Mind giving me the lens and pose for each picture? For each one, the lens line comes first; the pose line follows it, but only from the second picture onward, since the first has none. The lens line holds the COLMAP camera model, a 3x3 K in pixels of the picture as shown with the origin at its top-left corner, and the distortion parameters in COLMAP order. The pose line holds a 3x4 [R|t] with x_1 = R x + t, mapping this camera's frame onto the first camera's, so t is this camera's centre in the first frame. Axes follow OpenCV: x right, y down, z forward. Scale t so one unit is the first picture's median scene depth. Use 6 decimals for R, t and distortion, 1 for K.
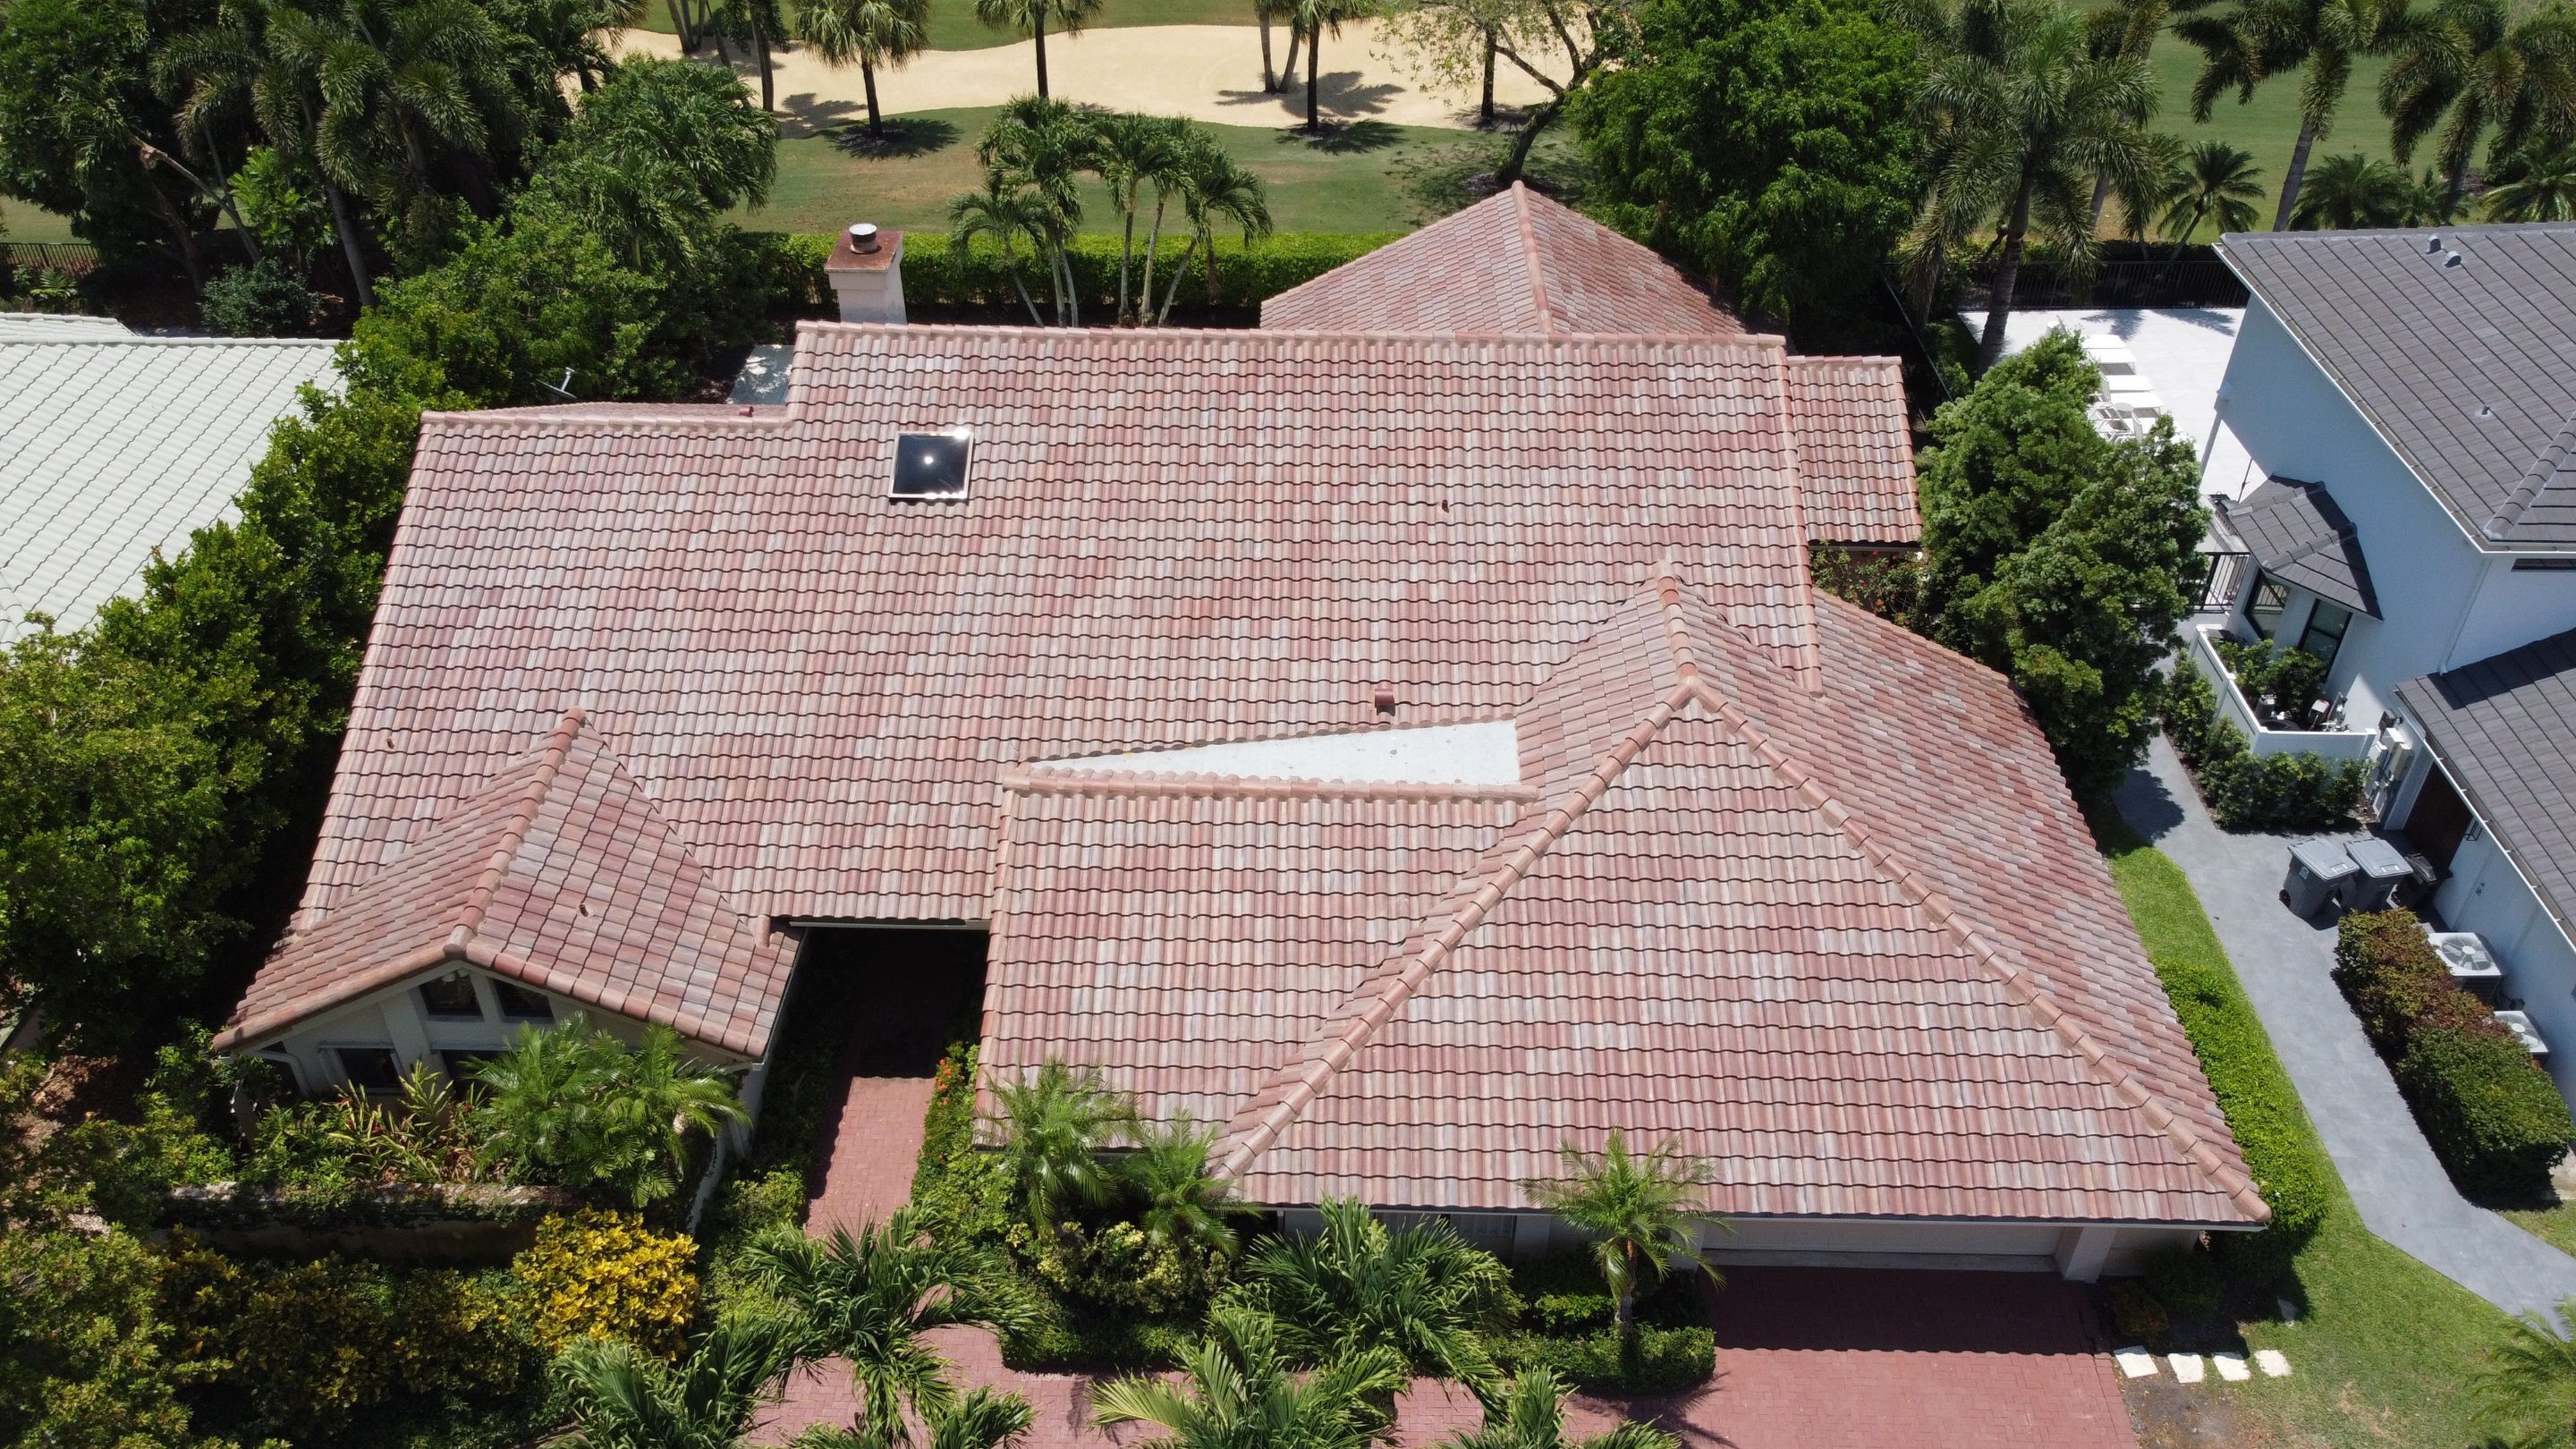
lens RADIAL K [[1957.6, 0, 1284.5], [0, 1957.6, 704.5], [0, 0, 1]] dist [0.010043, -0.027861]
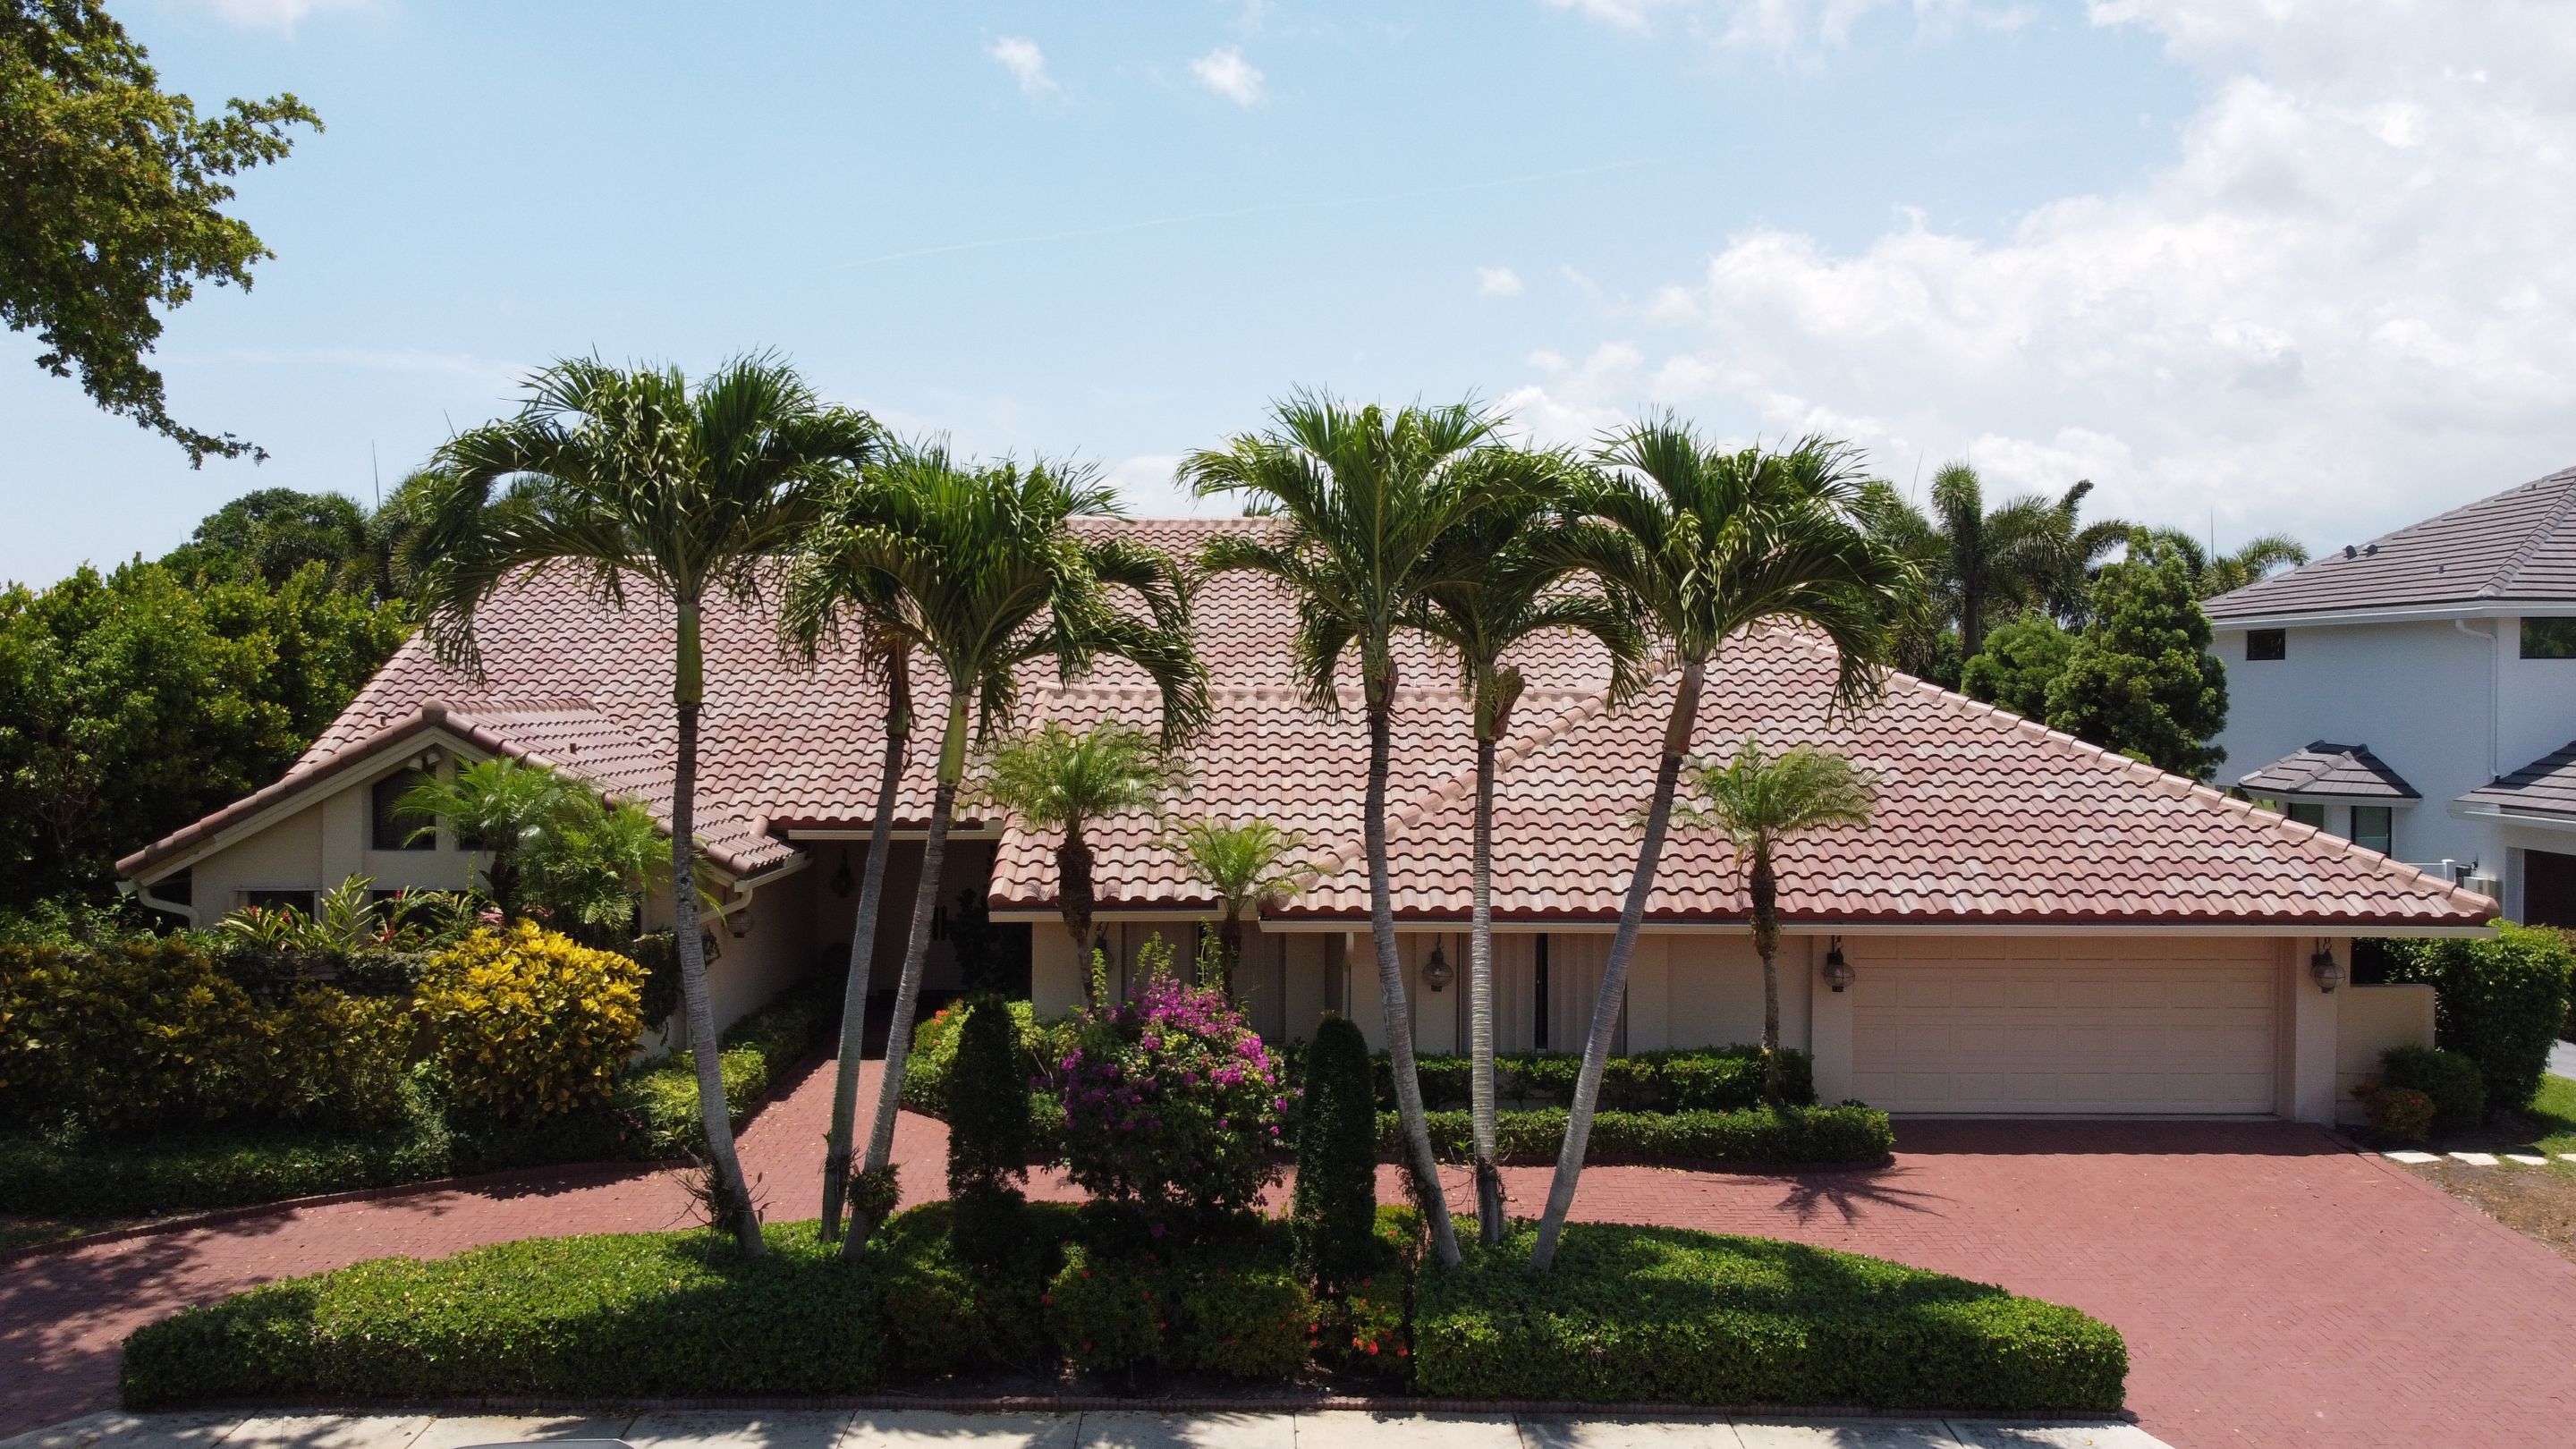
lens RADIAL K [[1957.6, 0, 1284.5], [0, 1957.6, 704.5], [0, 0, 1]] dist [0.010043, -0.027861]
pose [[0.999646, -0.002183, 0.026530, -0.044616], [0.017825, 0.795097, -0.606220, 0.583704], [-0.019771, 0.606478, 0.794854, 0.226435]]
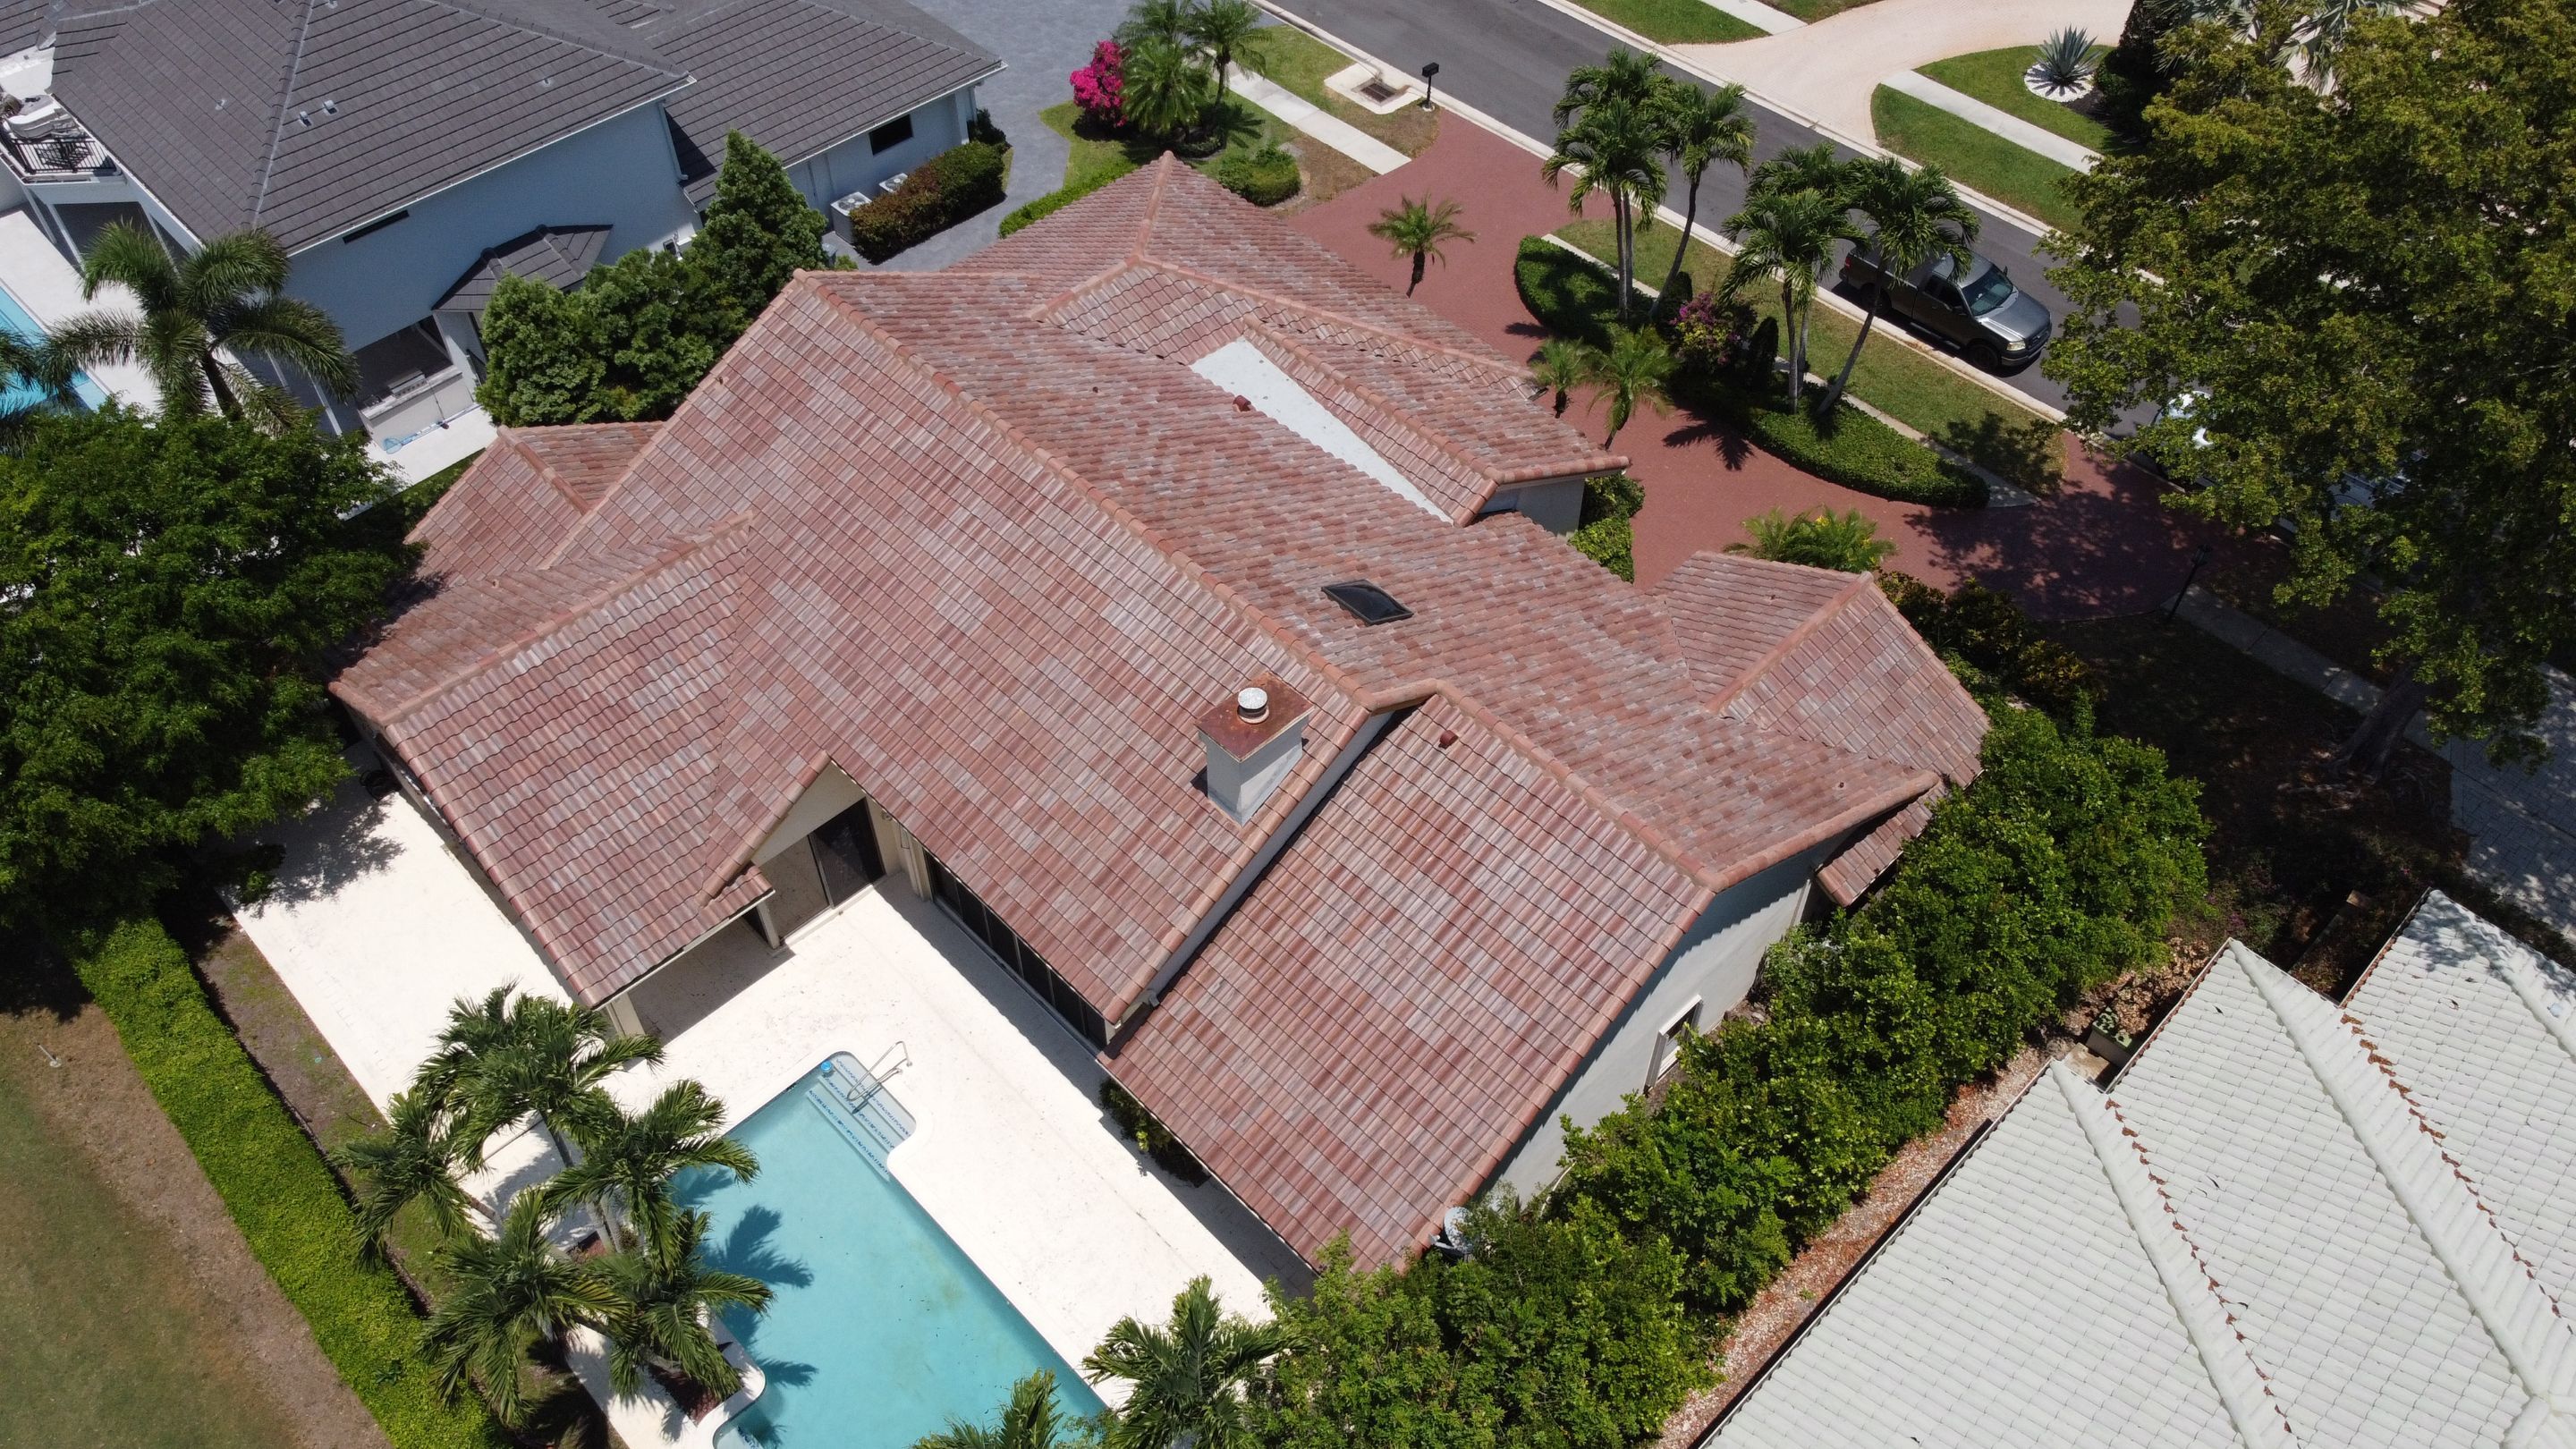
lens RADIAL K [[1957.6, 0, 1284.5], [0, 1957.6, 704.5], [0, 0, 1]] dist [0.010043, -0.027861]
pose [[-0.709214, -0.524347, 0.471248, -0.741660], [0.423103, 0.218106, 0.879439, -1.170571], [-0.563914, 0.823098, 0.067169, 1.052829]]
